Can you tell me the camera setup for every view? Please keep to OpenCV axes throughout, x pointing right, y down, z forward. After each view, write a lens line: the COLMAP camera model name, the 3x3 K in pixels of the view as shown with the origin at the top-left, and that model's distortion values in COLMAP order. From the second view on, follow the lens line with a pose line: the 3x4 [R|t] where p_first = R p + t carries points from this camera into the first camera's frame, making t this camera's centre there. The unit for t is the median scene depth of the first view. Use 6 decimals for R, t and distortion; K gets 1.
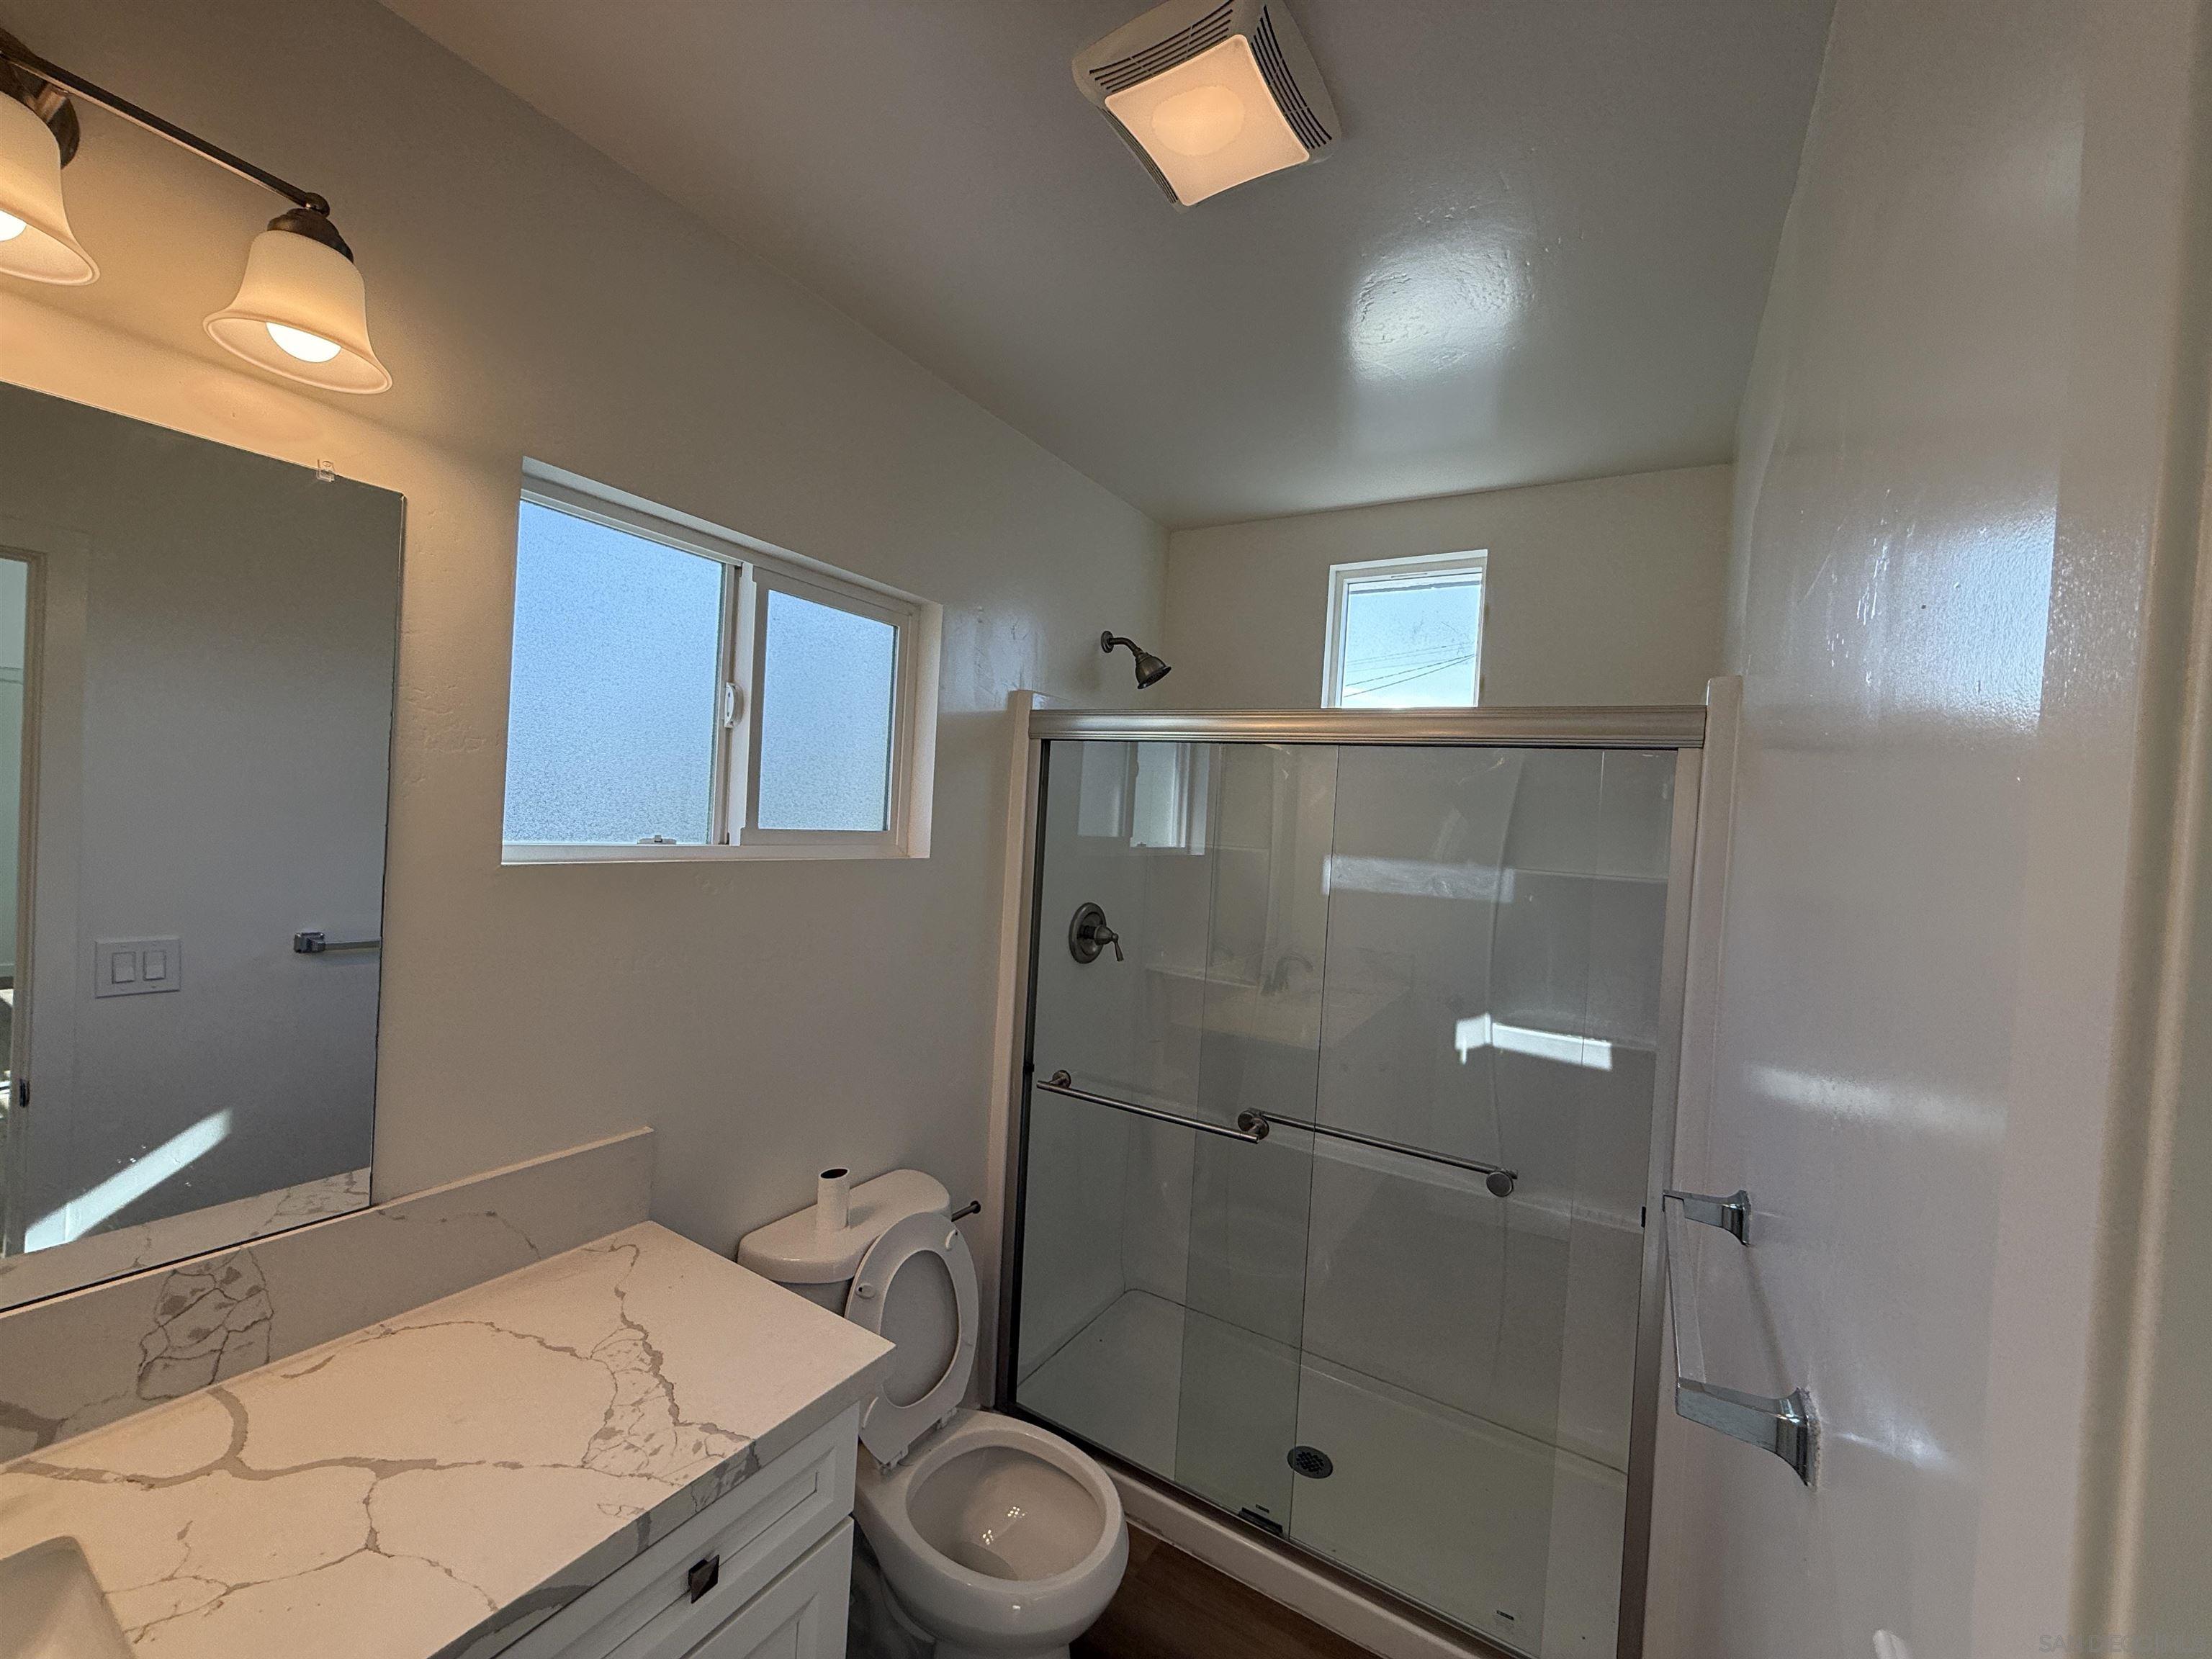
lens RADIAL K [[885.8, 0, 1092.4], [0, 885.8, 832.5], [0, 0, 1]] dist [-0.000980, -0.000251]
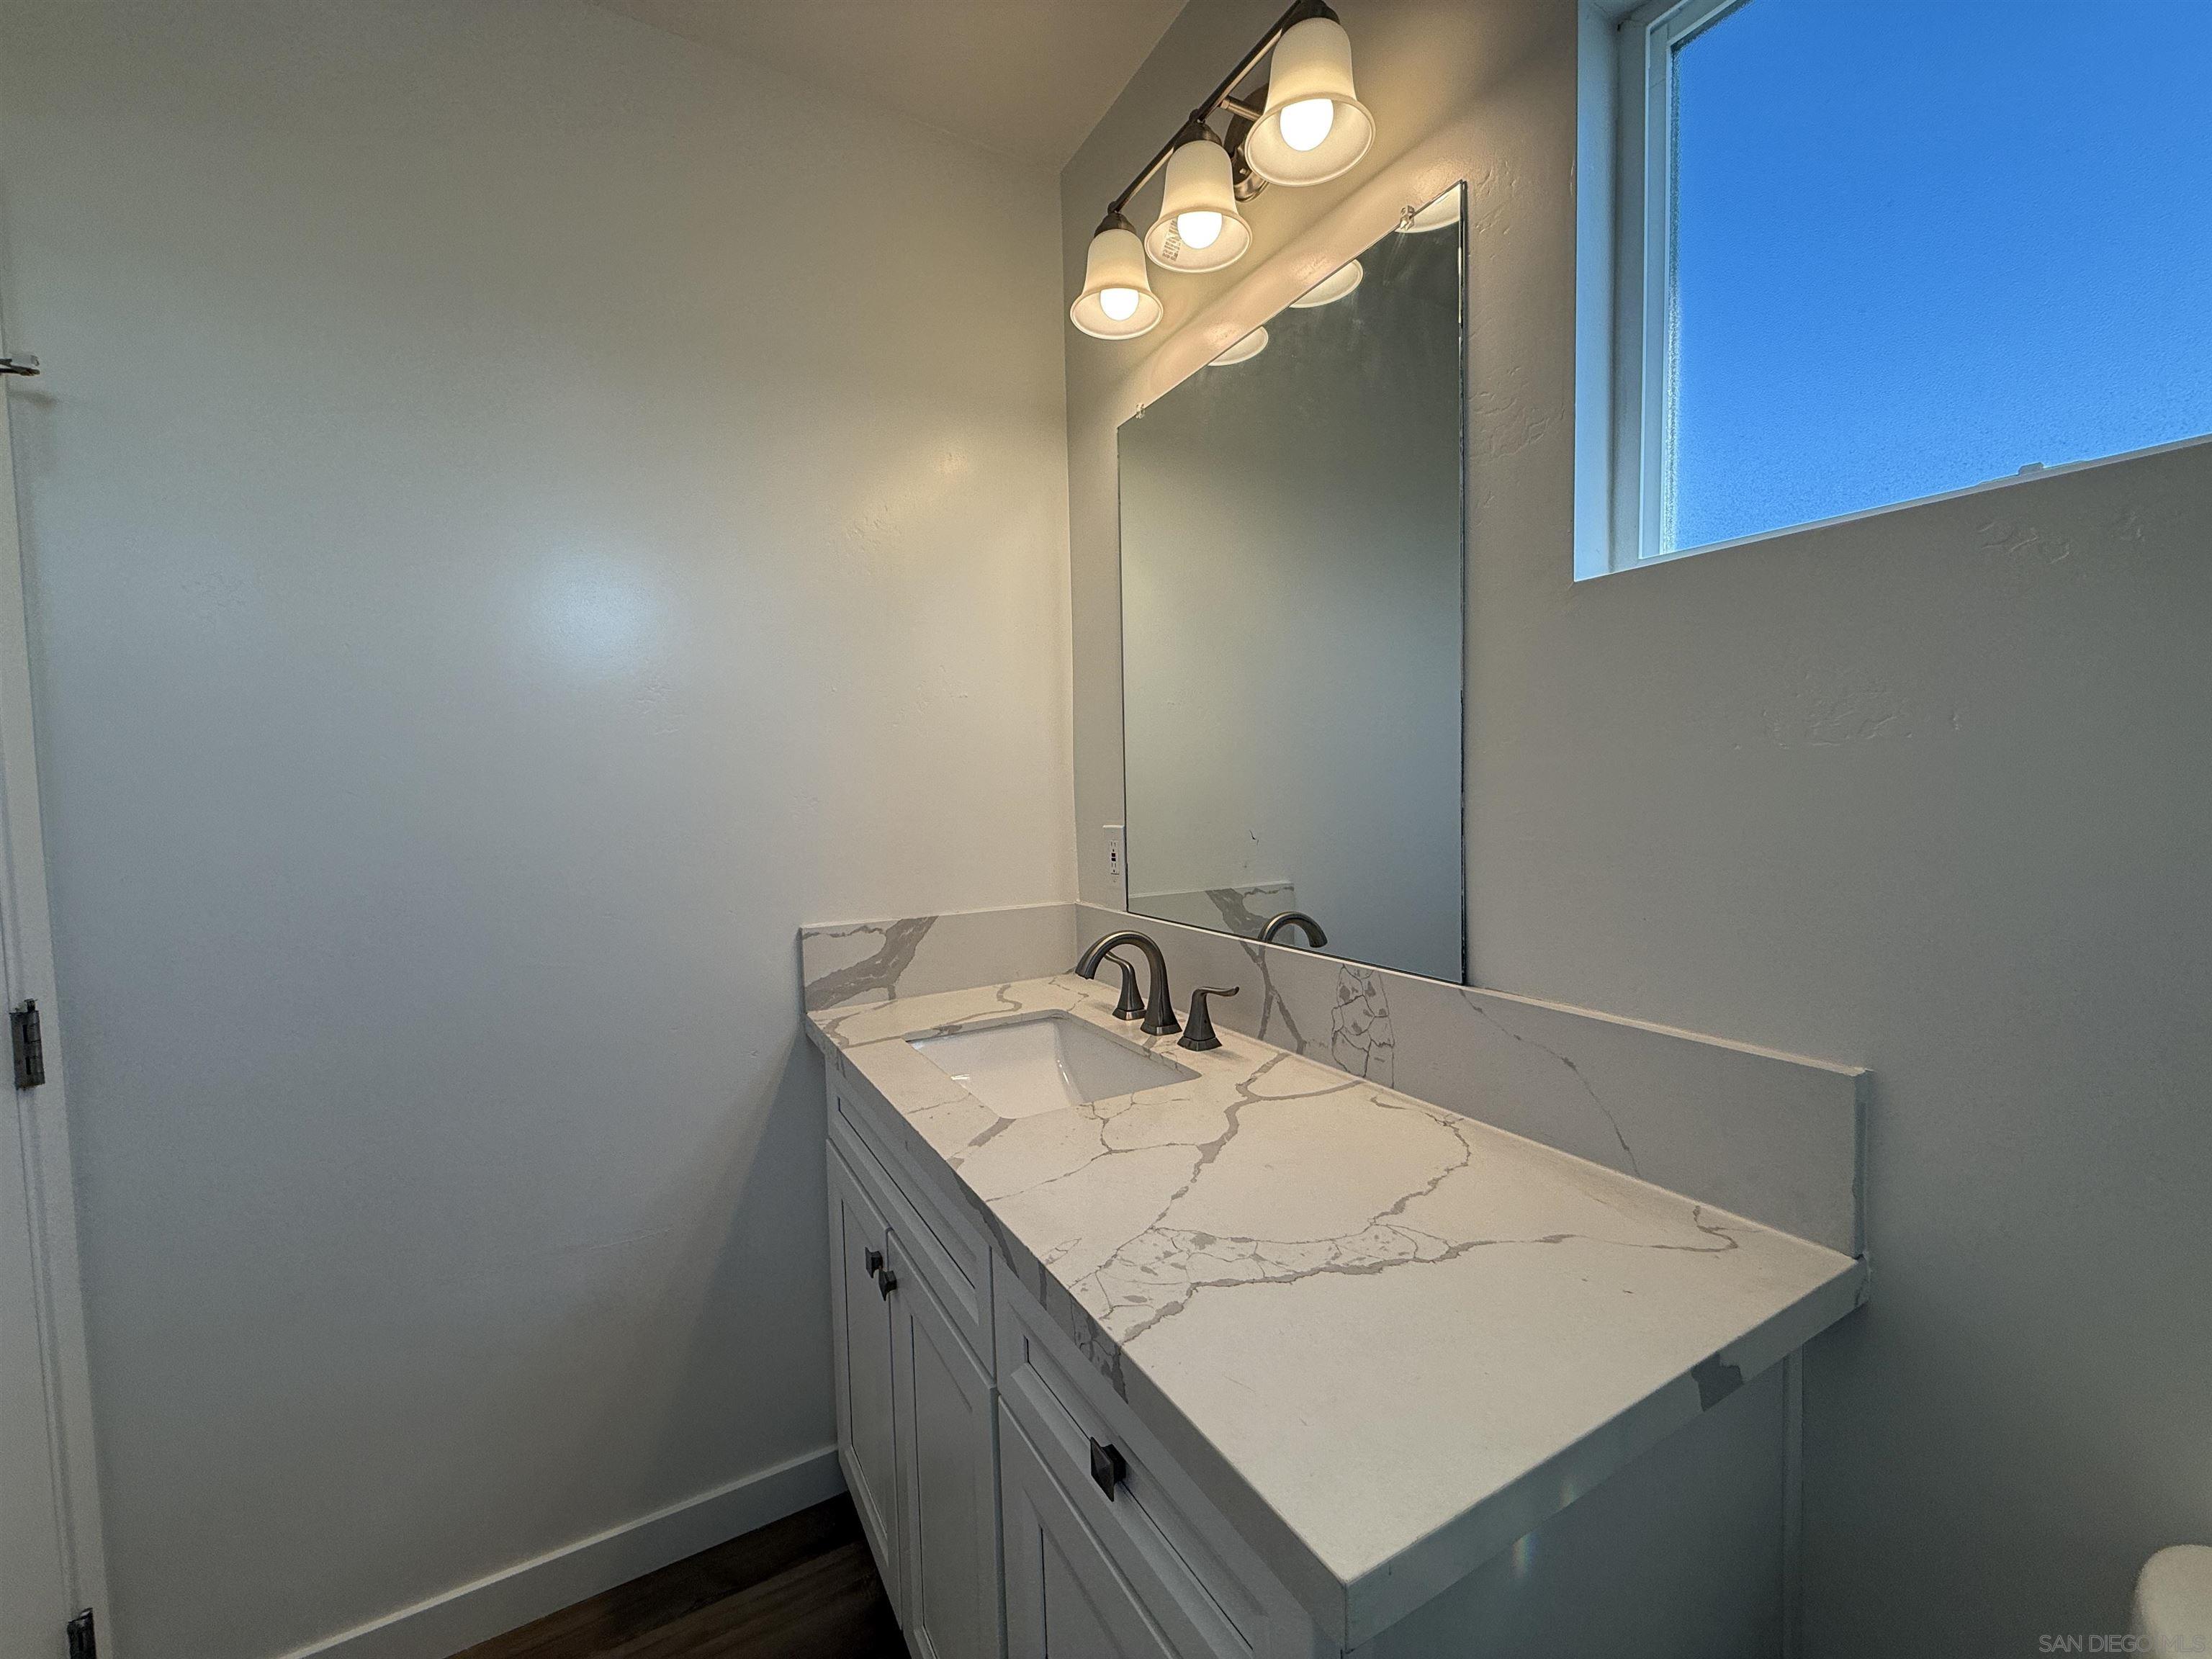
lens RADIAL K [[888.1, 0, 1106.0], [0, 888.1, 829.5], [0, 0, 1]] dist [-0.000243, 0.000028]
pose [[-0.476532, -0.003369, -0.879150, 0.187214], [-0.019807, 0.999780, 0.006905, 0.300222], [0.878934, 0.020703, -0.476494, 1.259923]]
